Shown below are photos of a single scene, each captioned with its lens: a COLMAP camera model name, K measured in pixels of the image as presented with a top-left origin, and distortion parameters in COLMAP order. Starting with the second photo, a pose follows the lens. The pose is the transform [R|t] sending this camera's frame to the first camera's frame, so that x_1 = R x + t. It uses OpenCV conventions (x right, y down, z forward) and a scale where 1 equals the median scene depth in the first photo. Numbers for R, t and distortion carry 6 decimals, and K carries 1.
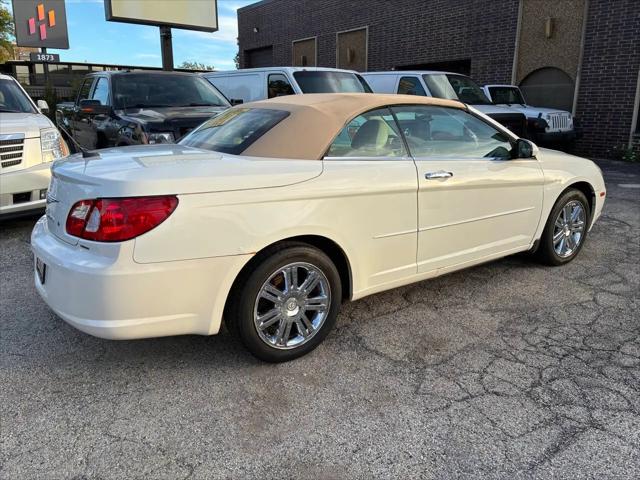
lens RADIAL K [[482.1, 0, 321.8], [0, 482.1, 238.9], [0, 0, 1]] dist [0.070791, -0.090226]
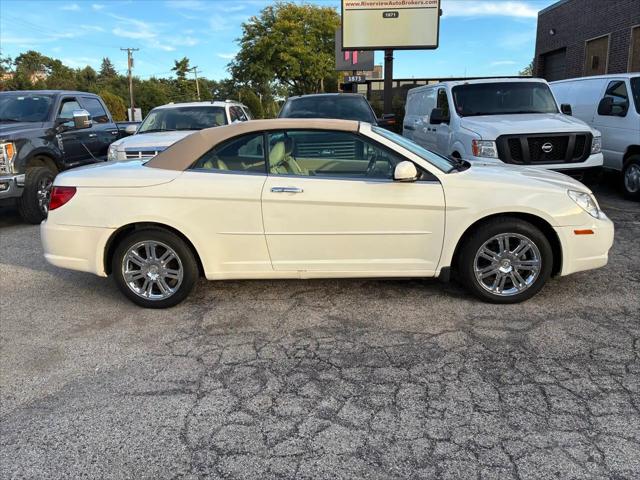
lens RADIAL K [[482.1, 0, 318.9], [0, 482.1, 238.4], [0, 0, 1]] dist [0.070791, -0.090226]
pose [[0.785958, 0.132932, -0.603820, 0.814526], [-0.141809, 0.989336, 0.033220, -0.051530], [0.601798, 0.059518, 0.796428, 0.094001]]
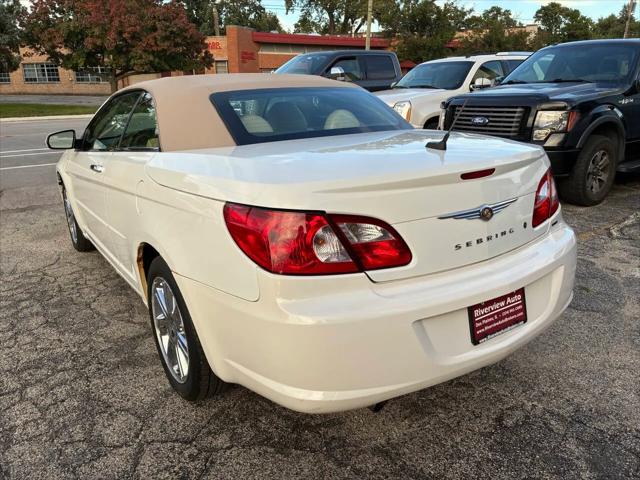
lens RADIAL K [[482.1, 0, 321.5], [0, 482.1, 239.1], [0, 0, 1]] dist [0.070791, -0.090226]
pose [[-0.034641, 0.311500, -0.949615, 1.174622], [-0.249037, 0.917521, 0.310057, -0.324180], [0.967874, 0.247230, 0.045791, 1.107821]]
